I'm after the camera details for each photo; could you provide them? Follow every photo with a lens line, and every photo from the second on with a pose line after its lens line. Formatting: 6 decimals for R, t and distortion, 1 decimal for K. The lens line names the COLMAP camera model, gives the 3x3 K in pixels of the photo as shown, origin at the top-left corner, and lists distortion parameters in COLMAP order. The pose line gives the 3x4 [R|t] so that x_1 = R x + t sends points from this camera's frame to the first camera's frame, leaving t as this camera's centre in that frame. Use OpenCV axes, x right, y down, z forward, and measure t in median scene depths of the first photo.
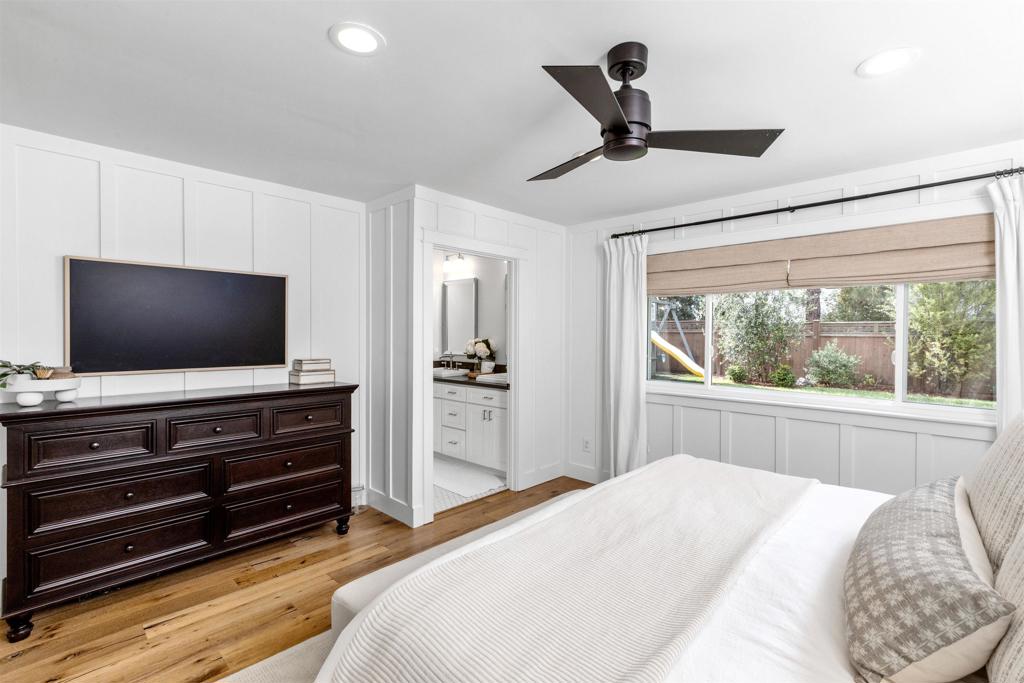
lens RADIAL K [[462.4, 0, 511.6], [0, 462.4, 342.3], [0, 0, 1]] dist [0.002957, 0.000285]
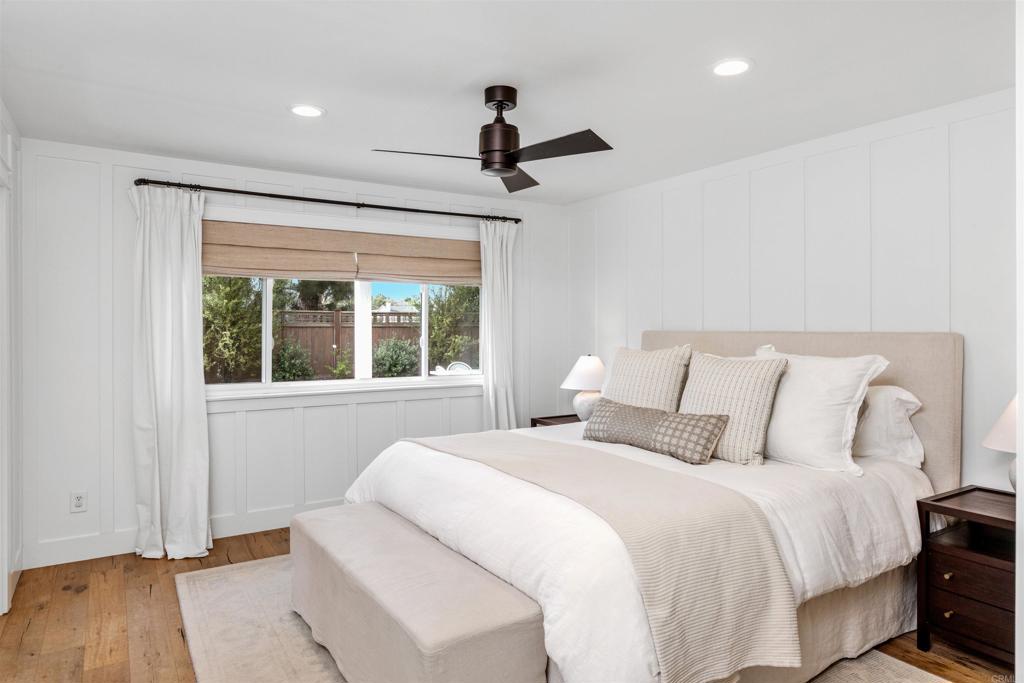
lens RADIAL K [[650.6, 0, 512.5], [0, 650.6, 333.9], [0, 0, 1]] dist [-0.004482, -0.001146]
pose [[0.246981, -0.016933, 0.968872, -0.374620], [0.017953, 0.999756, 0.012896, -0.003414], [-0.968854, 0.014209, 0.247224, 0.149290]]
